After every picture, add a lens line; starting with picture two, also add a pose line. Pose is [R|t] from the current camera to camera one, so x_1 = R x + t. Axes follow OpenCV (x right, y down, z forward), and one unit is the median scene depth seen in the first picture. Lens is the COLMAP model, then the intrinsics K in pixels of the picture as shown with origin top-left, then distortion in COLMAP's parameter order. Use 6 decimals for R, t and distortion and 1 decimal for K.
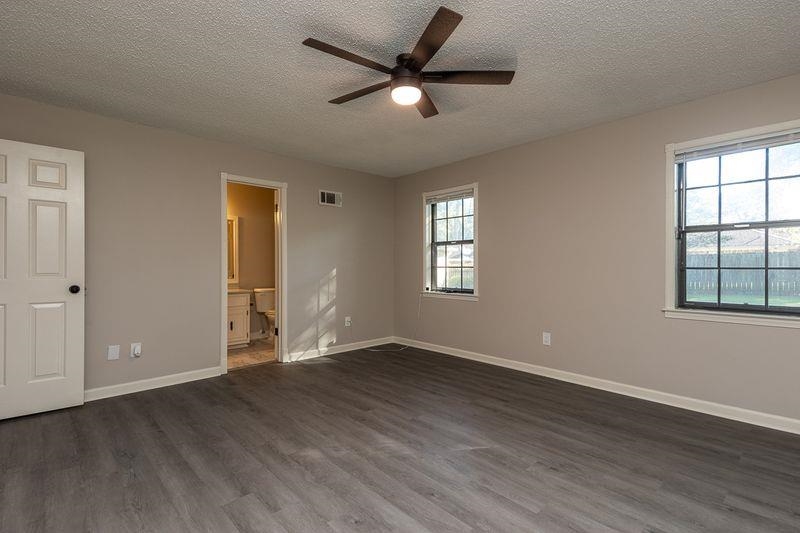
lens RADIAL K [[385.1, 0, 401.2], [0, 385.1, 268.3], [0, 0, 1]] dist [0.060142, -0.026654]
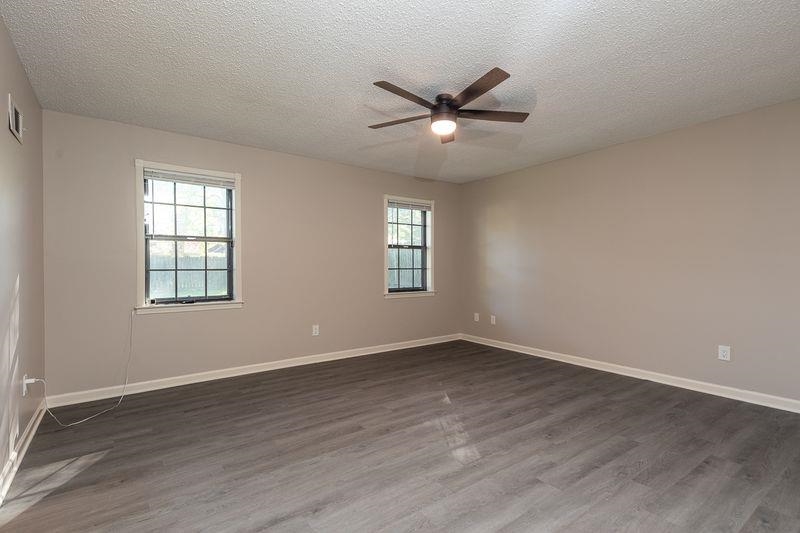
lens RADIAL K [[381.6, 0, 397.9], [0, 381.6, 269.4], [0, 0, 1]] dist [0.003472, 0.000494]
pose [[0.127039, -0.006928, 0.991873, -0.836594], [0.023548, 0.999715, 0.003967, 0.003546], [-0.991618, 0.022852, 0.127166, 0.717122]]
